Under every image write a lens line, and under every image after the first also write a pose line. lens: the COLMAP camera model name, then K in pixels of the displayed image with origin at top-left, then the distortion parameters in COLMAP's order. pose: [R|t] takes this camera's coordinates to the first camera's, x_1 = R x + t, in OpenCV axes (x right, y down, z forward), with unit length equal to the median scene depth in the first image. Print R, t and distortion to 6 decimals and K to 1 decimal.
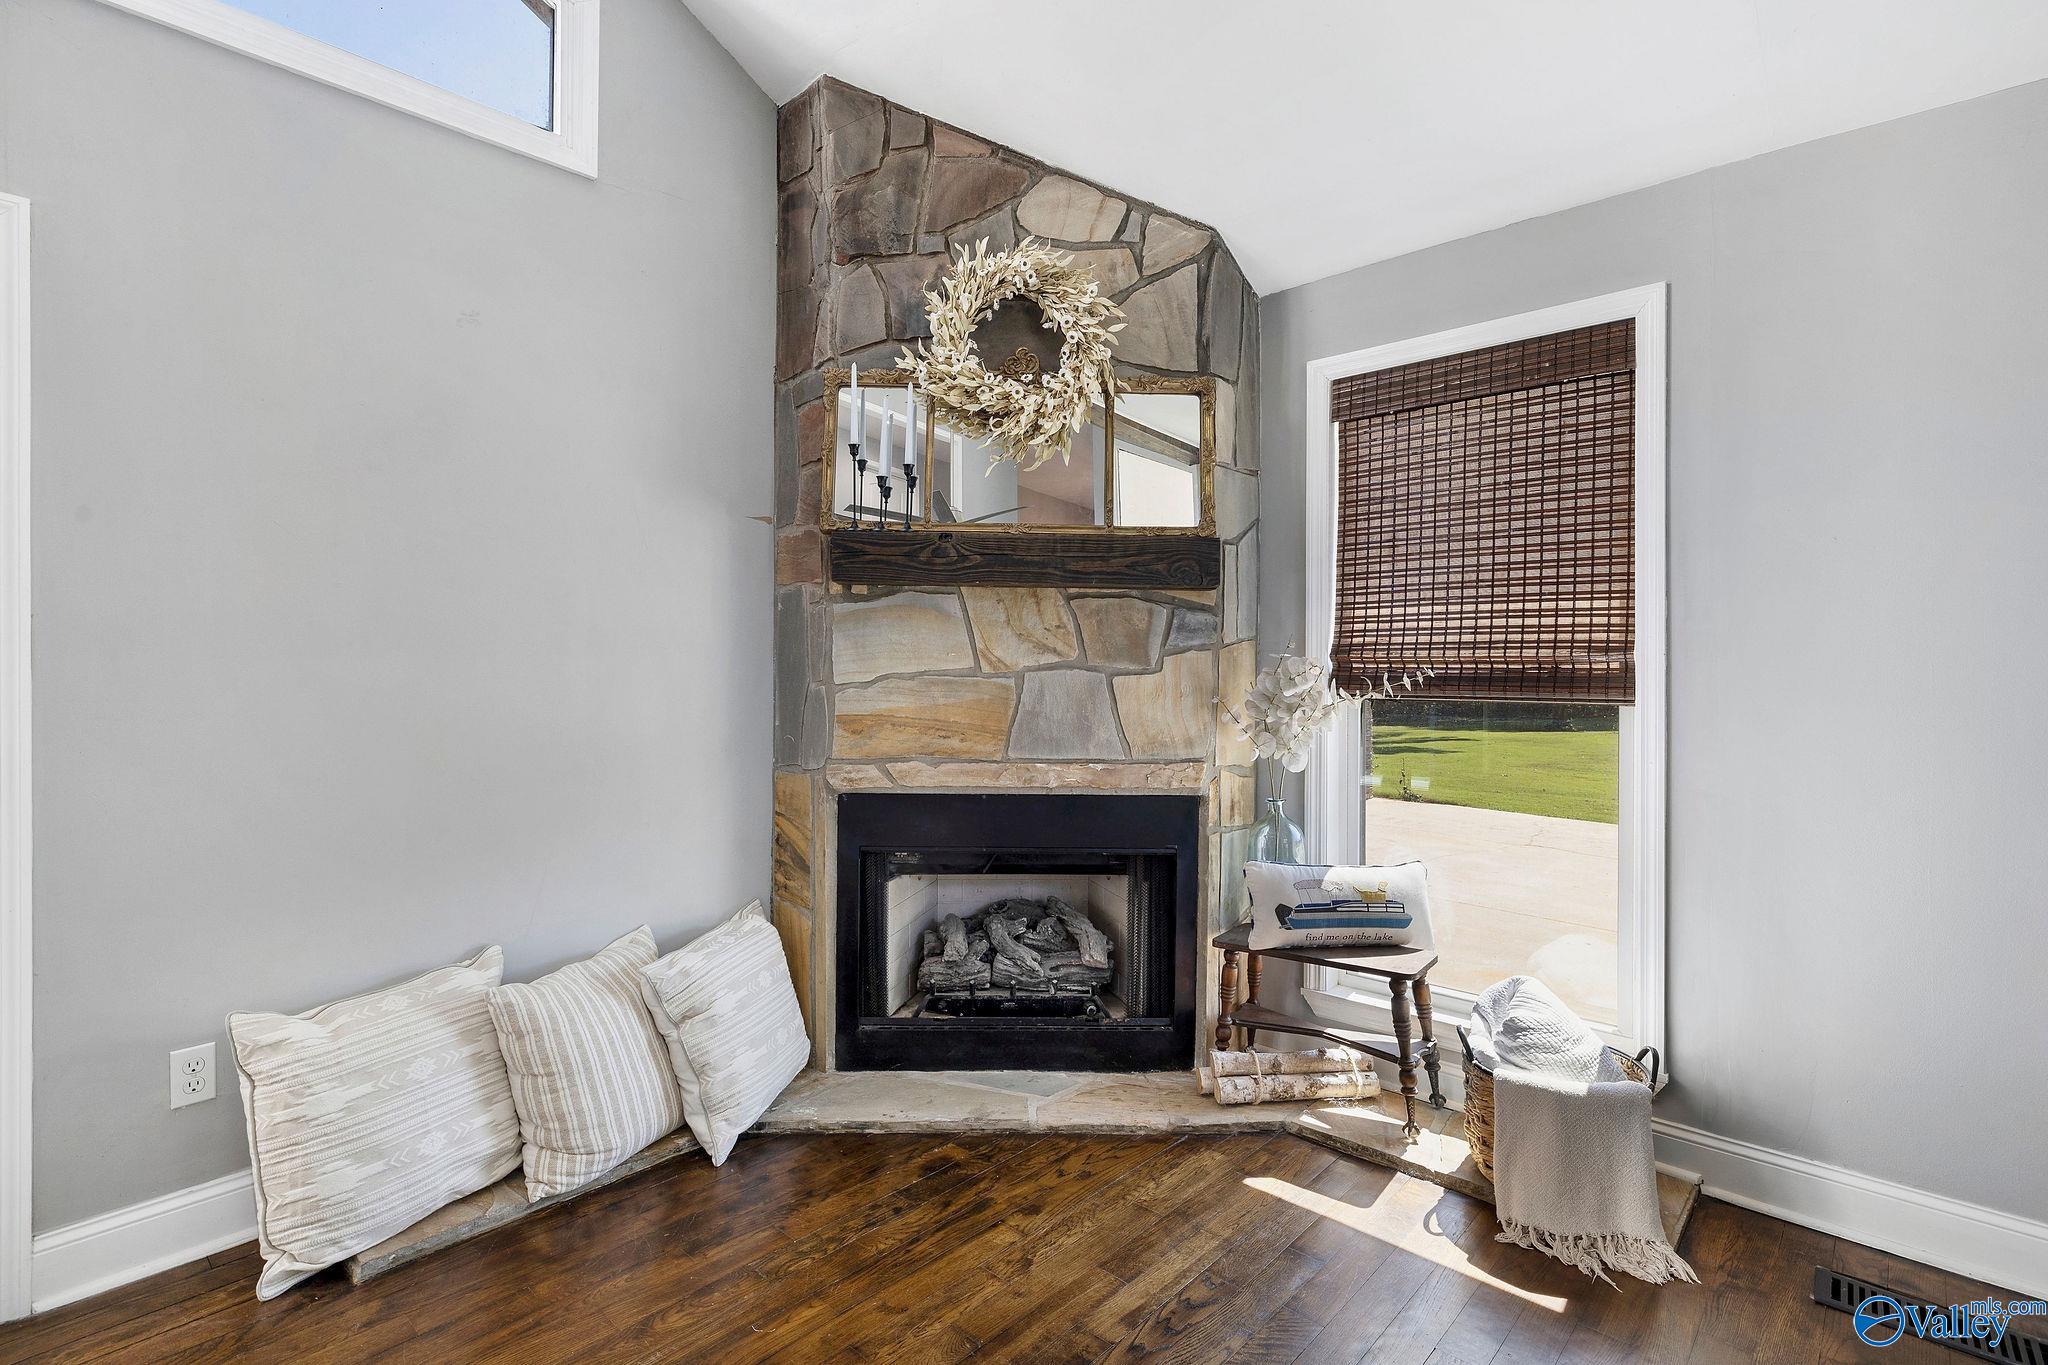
lens RADIAL K [[978.9, 0, 1020.0], [0, 978.9, 660.9], [0, 0, 1]] dist [0.000211, 0.000172]
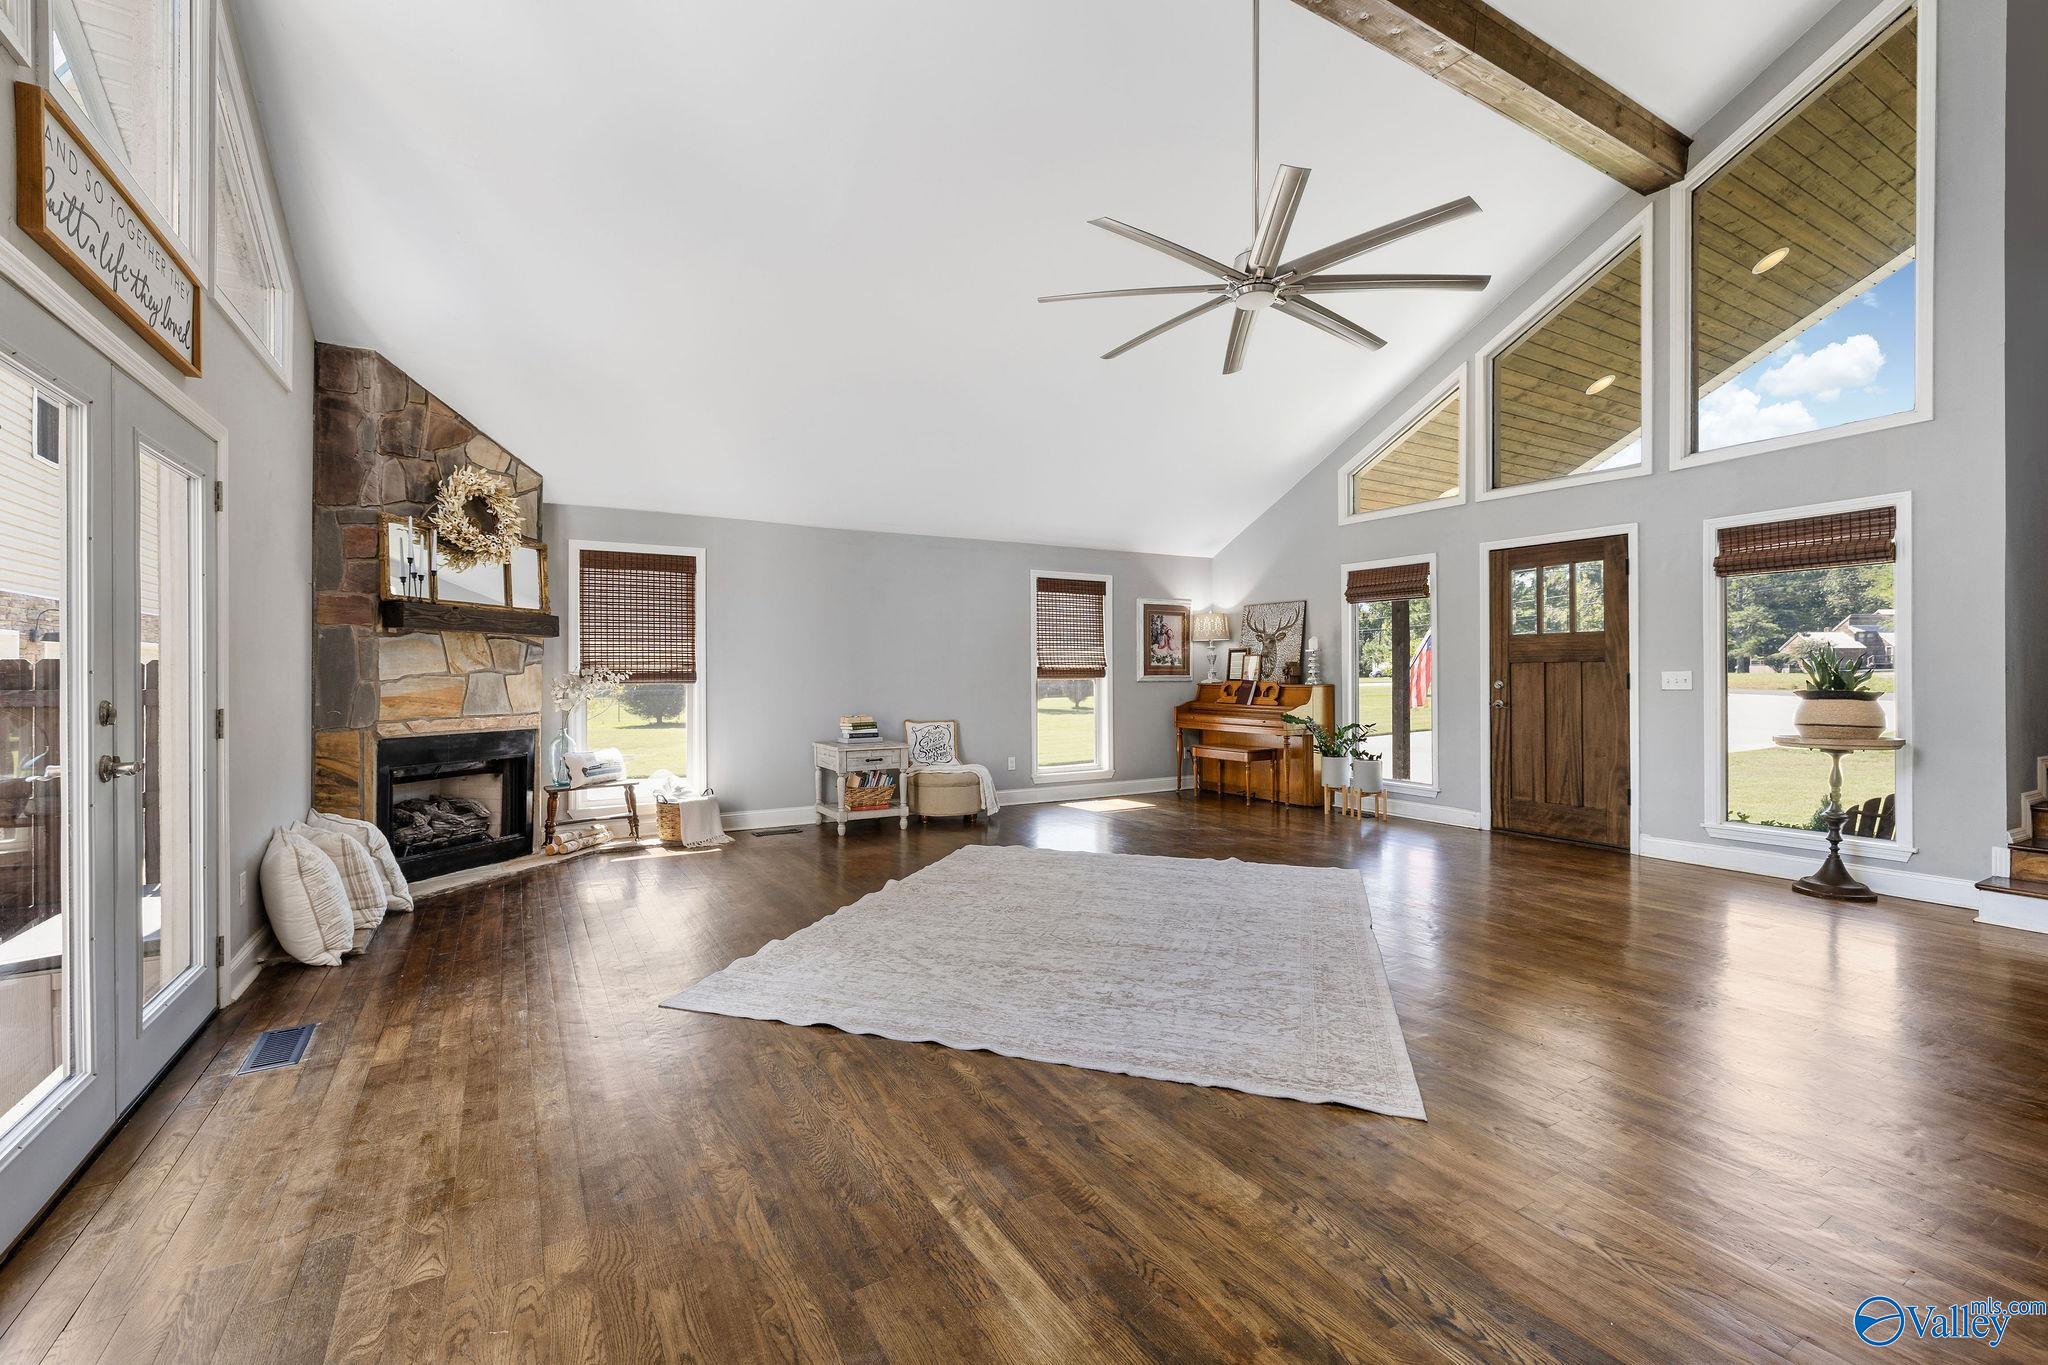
lens RADIAL K [[868.8, 0, 1013.2], [0, 868.8, 674.4], [0, 0, 1]] dist [0.000107, 0.000042]
pose [[0.298204, -0.004392, 0.954492, -1.395413], [-0.000397, 0.999989, 0.004725, 0.003785], [-0.954502, -0.001788, 0.298199, -0.633411]]
